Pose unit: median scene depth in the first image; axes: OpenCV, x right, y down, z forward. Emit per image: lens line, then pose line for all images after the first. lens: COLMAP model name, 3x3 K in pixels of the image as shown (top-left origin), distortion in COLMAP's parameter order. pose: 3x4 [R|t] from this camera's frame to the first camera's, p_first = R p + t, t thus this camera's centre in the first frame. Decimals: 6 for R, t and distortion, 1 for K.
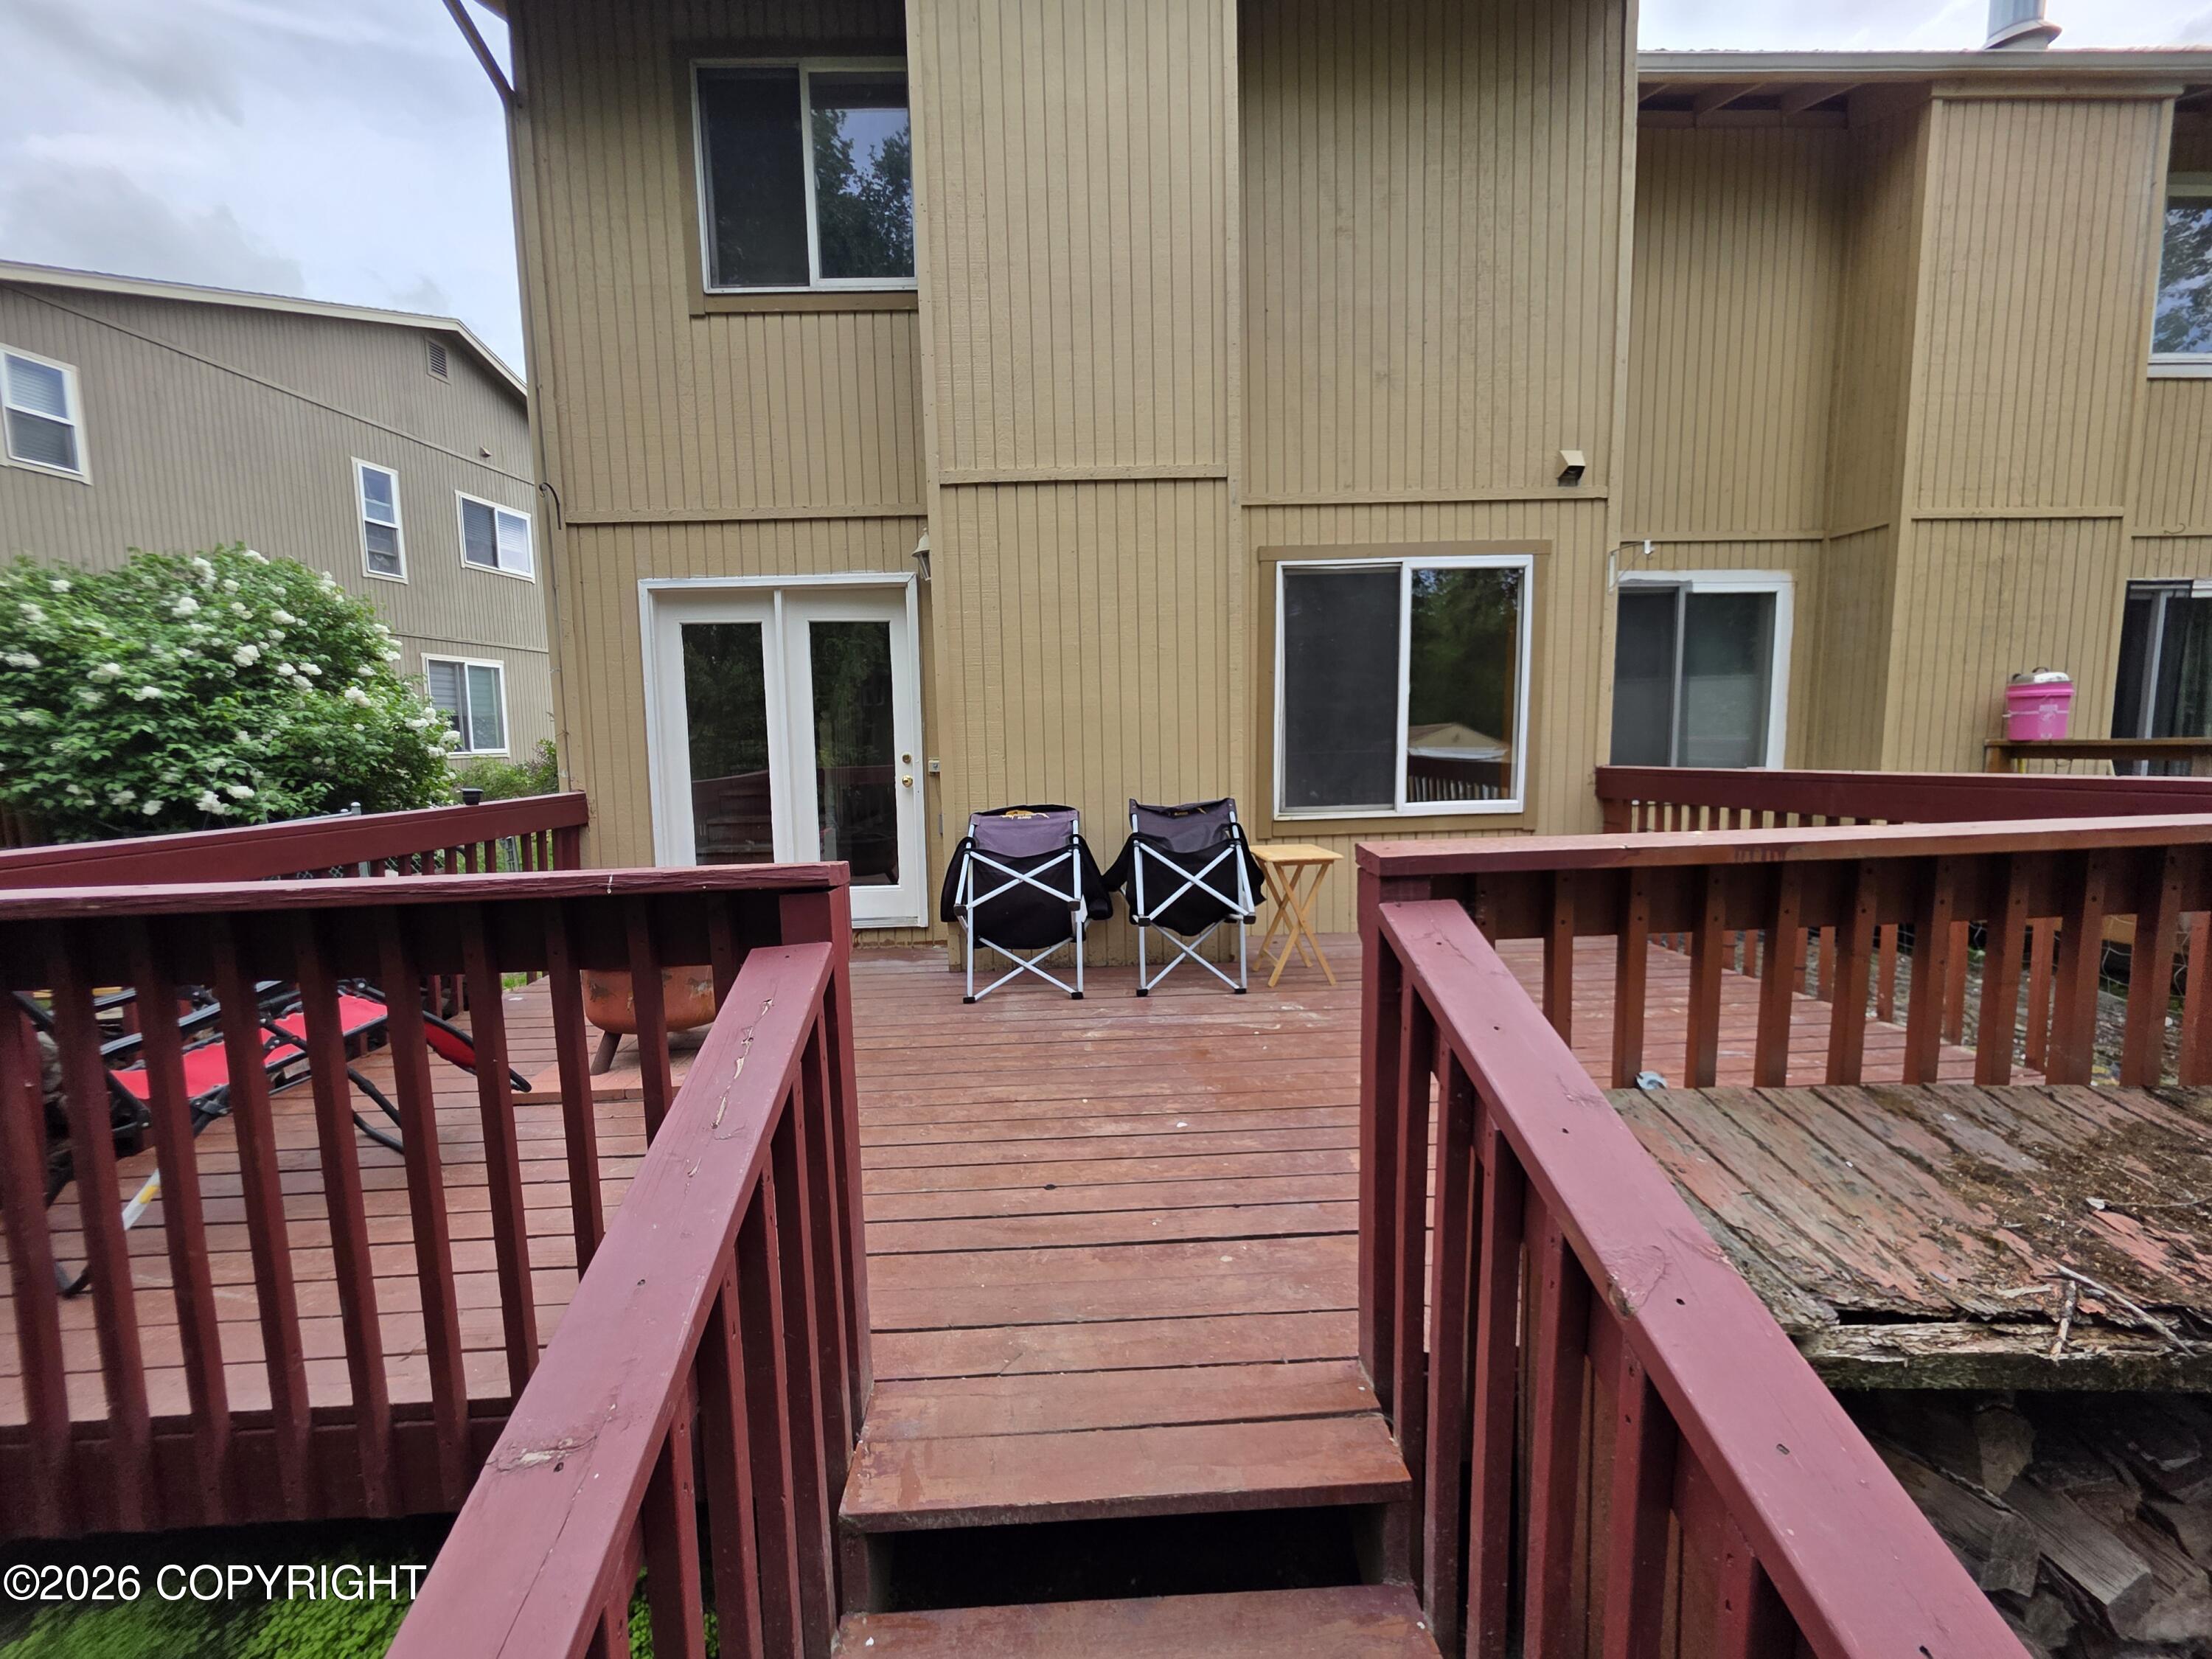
lens RADIAL K [[881.6, 0, 1106.0], [0, 881.6, 829.5], [0, 0, 1]] dist [0.005023, -0.000504]
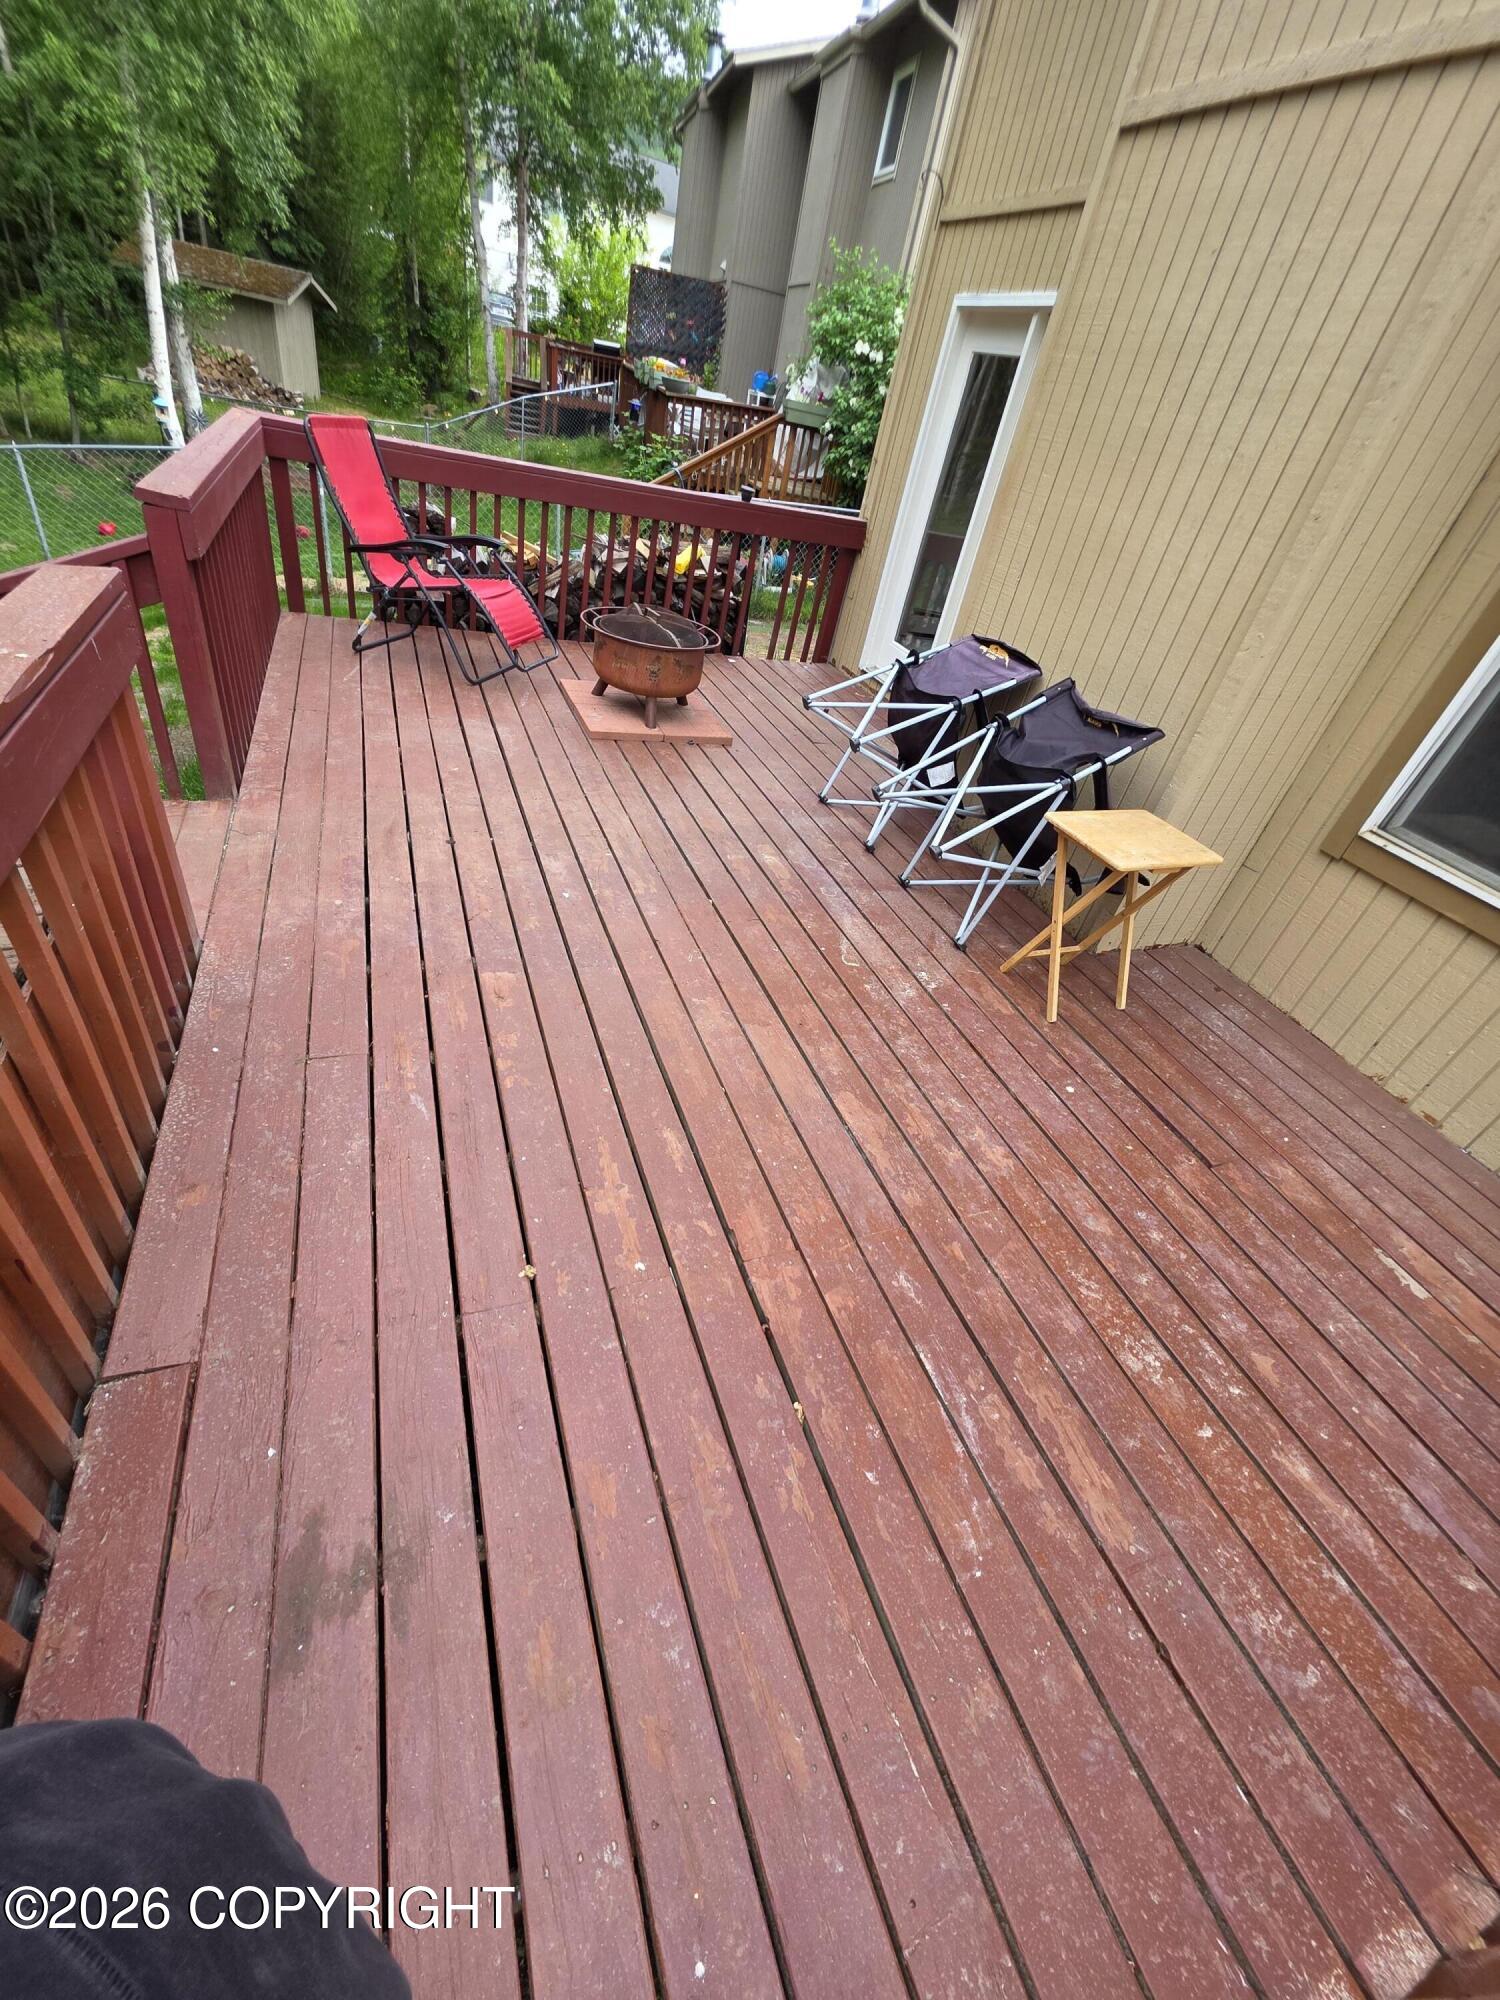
lens RADIAL K [[805.2, 0, 744.8], [0, 805.2, 998.8], [0, 0, 1]] dist [0.000777, -0.000732]
pose [[0.313406, 0.639551, -0.701962, 0.535199], [-0.280557, 0.768566, 0.574973, -0.126872], [0.907229, 0.016741, 0.420304, 0.415380]]
